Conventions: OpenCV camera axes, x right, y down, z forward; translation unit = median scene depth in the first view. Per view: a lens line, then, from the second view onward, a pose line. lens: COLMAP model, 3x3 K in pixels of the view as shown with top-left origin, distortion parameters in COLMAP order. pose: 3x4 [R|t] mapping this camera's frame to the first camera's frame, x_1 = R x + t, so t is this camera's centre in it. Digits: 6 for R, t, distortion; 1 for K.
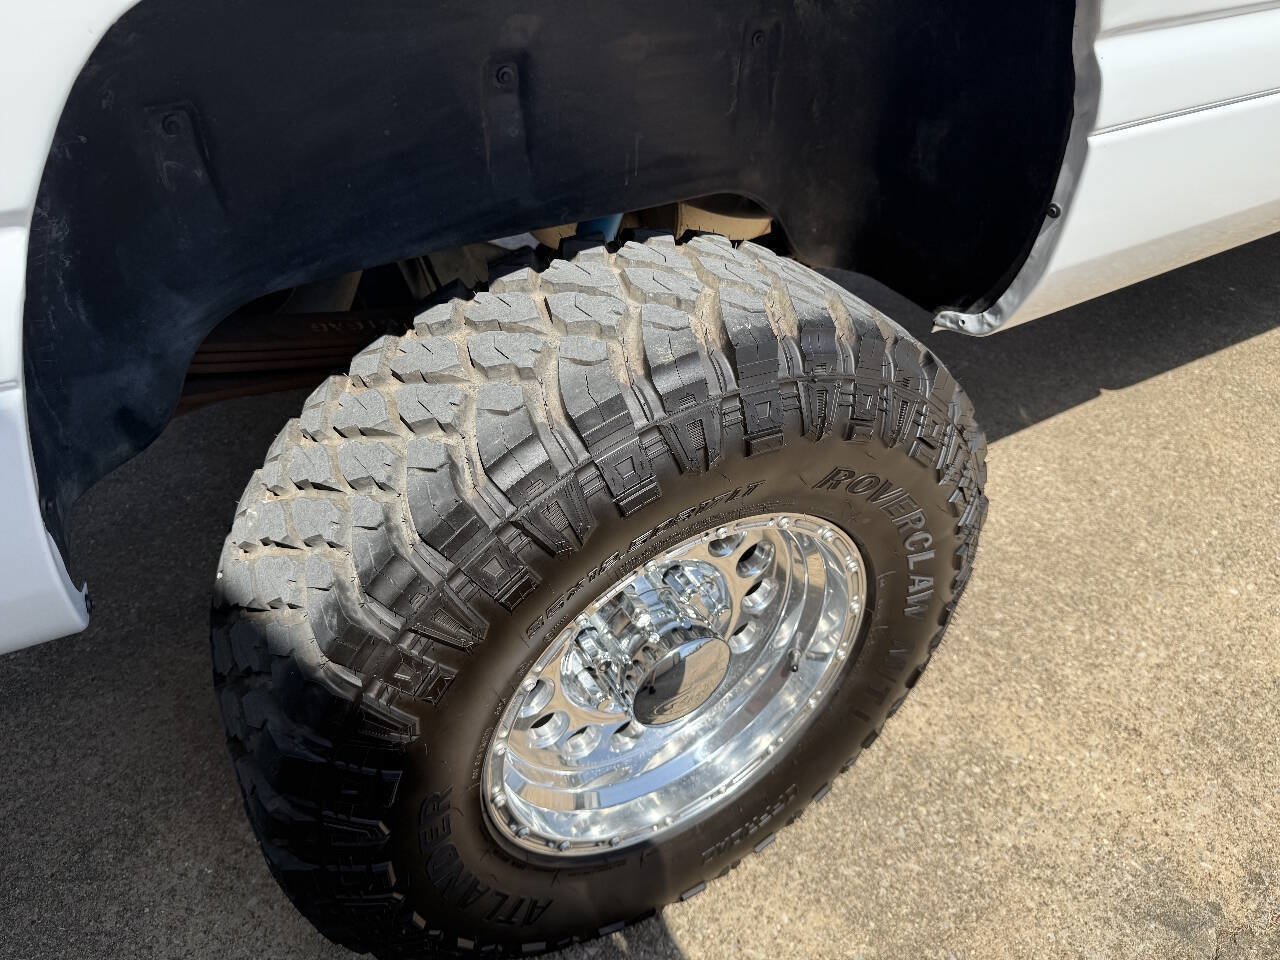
lens RADIAL K [[920.5, 0, 640.0], [0, 920.5, 480.0], [0, 0, 1]] dist [0.052020, -0.051802]
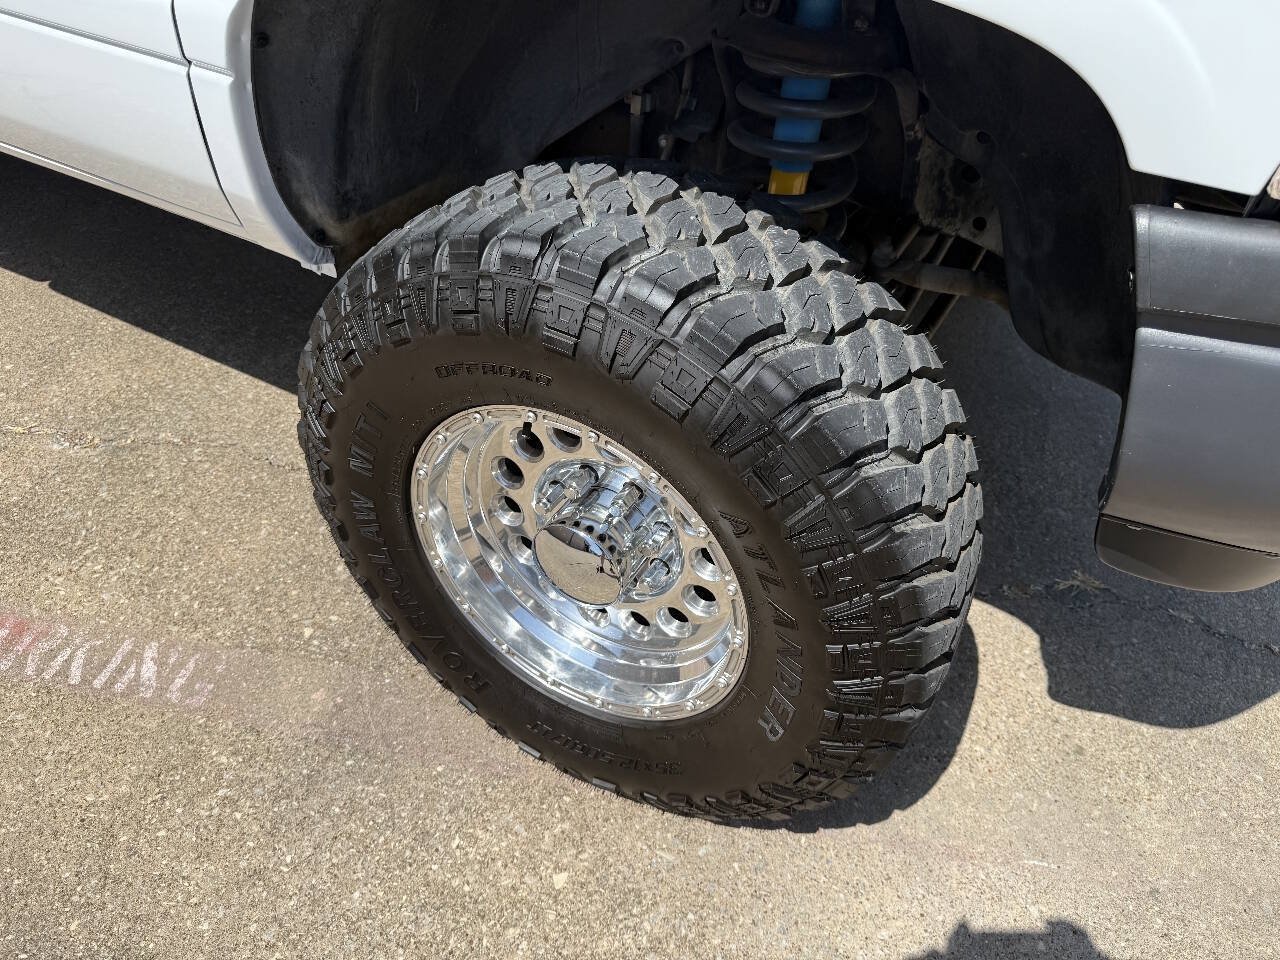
lens RADIAL K [[915.8, 0, 628.3], [0, 915.8, 492.0], [0, 0, 1]] dist [0.053602, -0.074543]
pose [[0.507643, 0.577026, -0.639797, 4.110322], [-0.579484, 0.778205, 0.242067, -1.372670], [0.637572, 0.247869, 0.729427, 1.748310]]
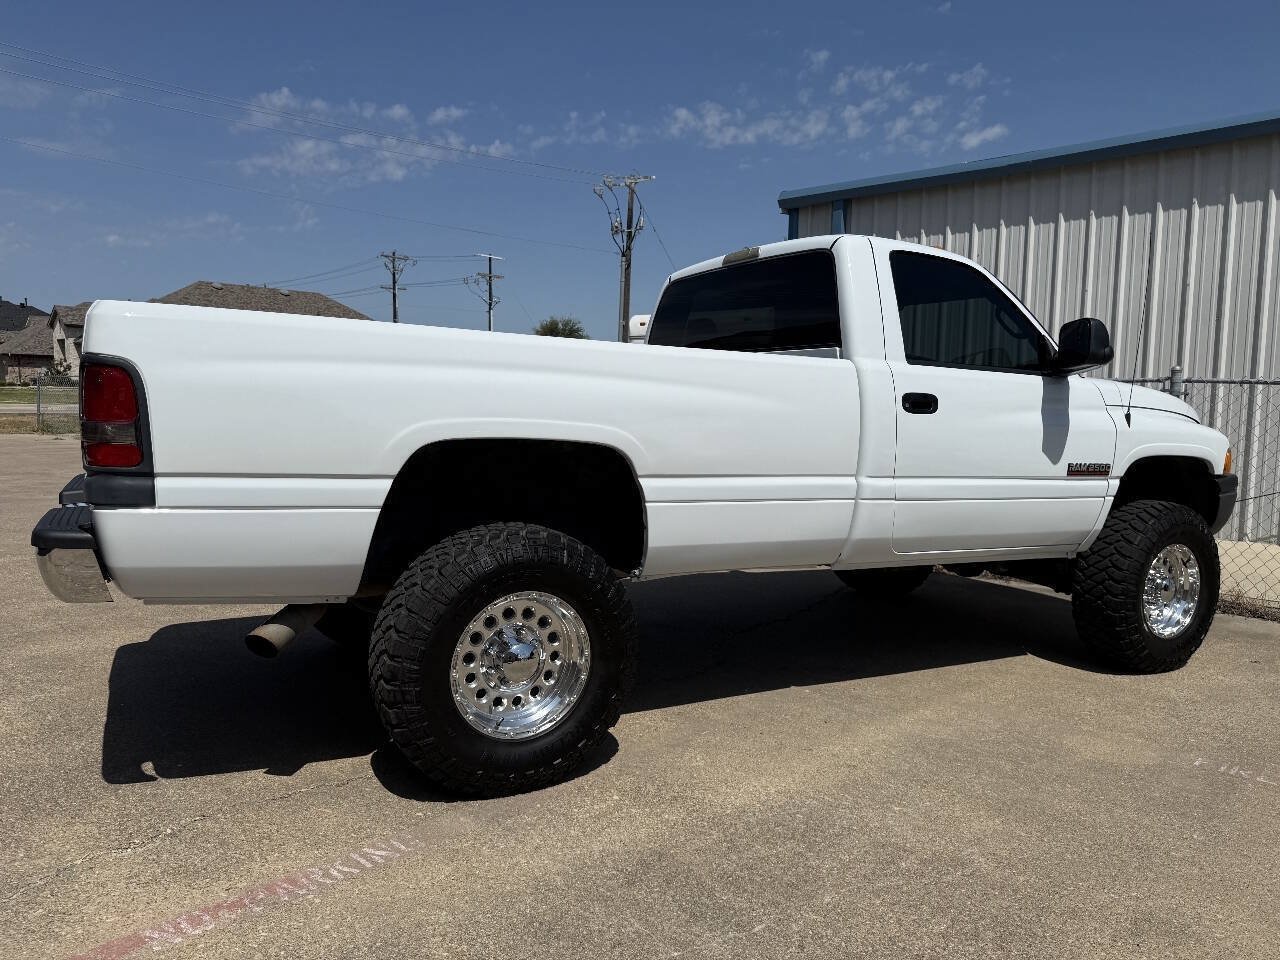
lens RADIAL K [[920.5, 0, 640.0], [0, 920.5, 480.0], [0, 0, 1]] dist [0.052020, -0.051802]
pose [[0.999038, 0.030214, -0.031779, 0.565595], [-0.042787, 0.830308, -0.555659, 1.528127], [0.009597, 0.556485, 0.830802, -2.009580]]
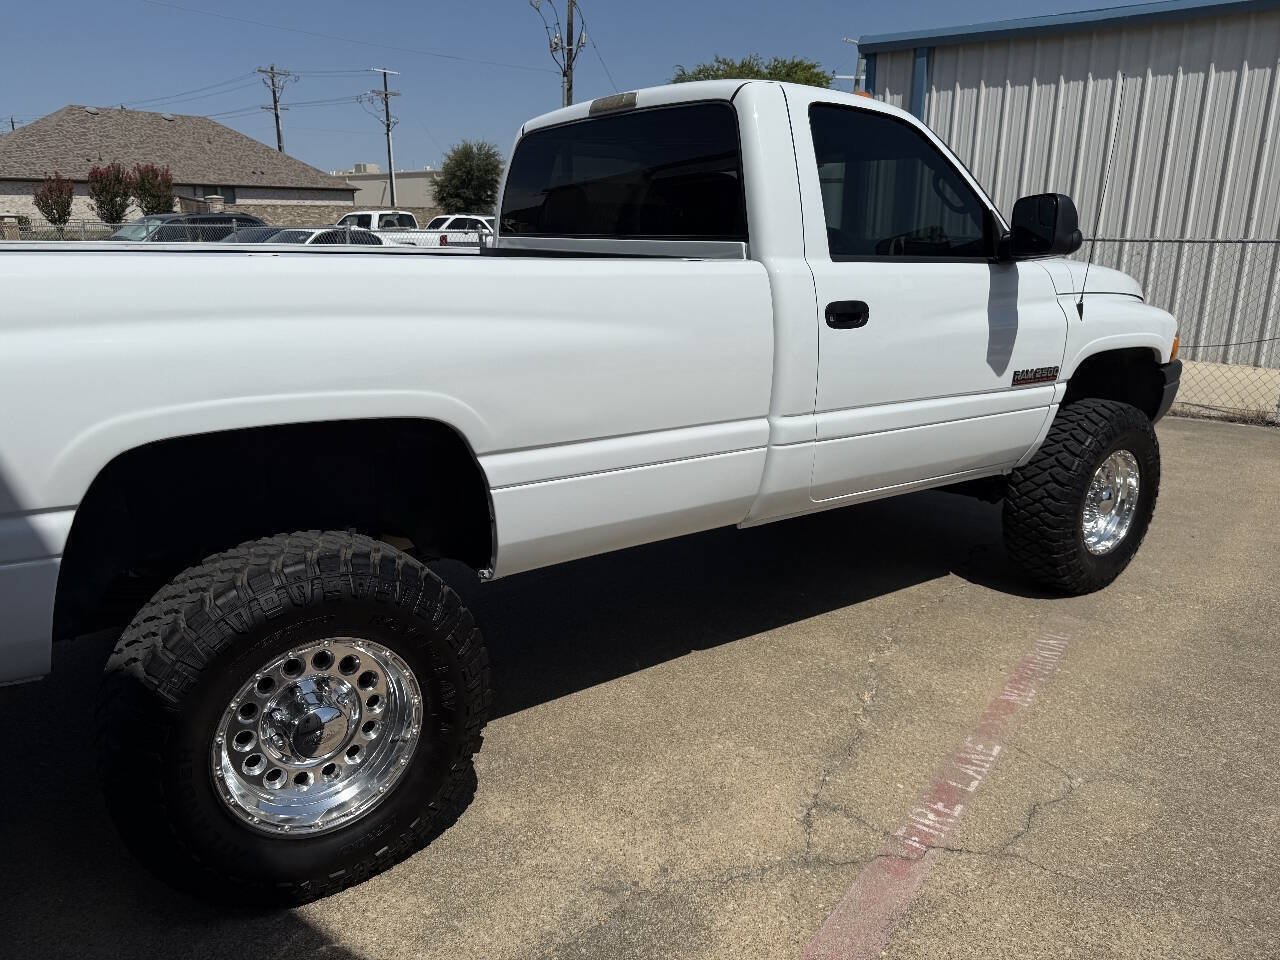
lens RADIAL K [[920.5, 0, 640.0], [0, 920.5, 480.0], [0, 0, 1]] dist [0.052020, -0.051802]
pose [[0.995846, -0.016106, 0.089620, 0.663256], [0.050254, 0.917973, -0.393447, 0.628953], [-0.075931, 0.396316, 0.914969, -1.390342]]
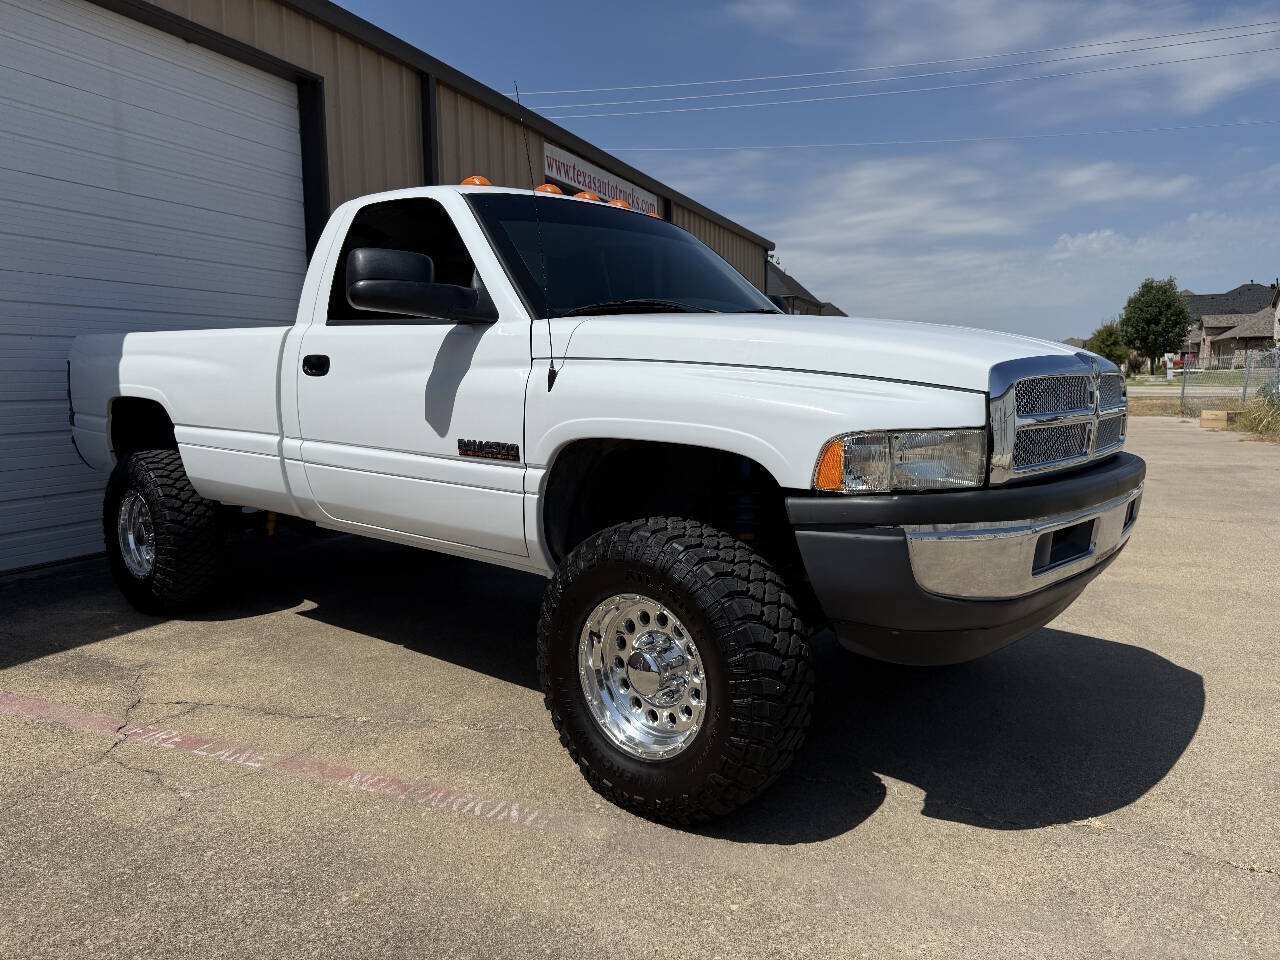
lens RADIAL K [[920.5, 0, 640.0], [0, 920.5, 480.0], [0, 0, 1]] dist [0.052020, -0.051802]
pose [[0.334880, 0.111294, -0.935665, 6.055237], [-0.584087, 0.803724, -0.113448, -1.101492], [0.739390, 0.584501, 0.334156, 1.269145]]
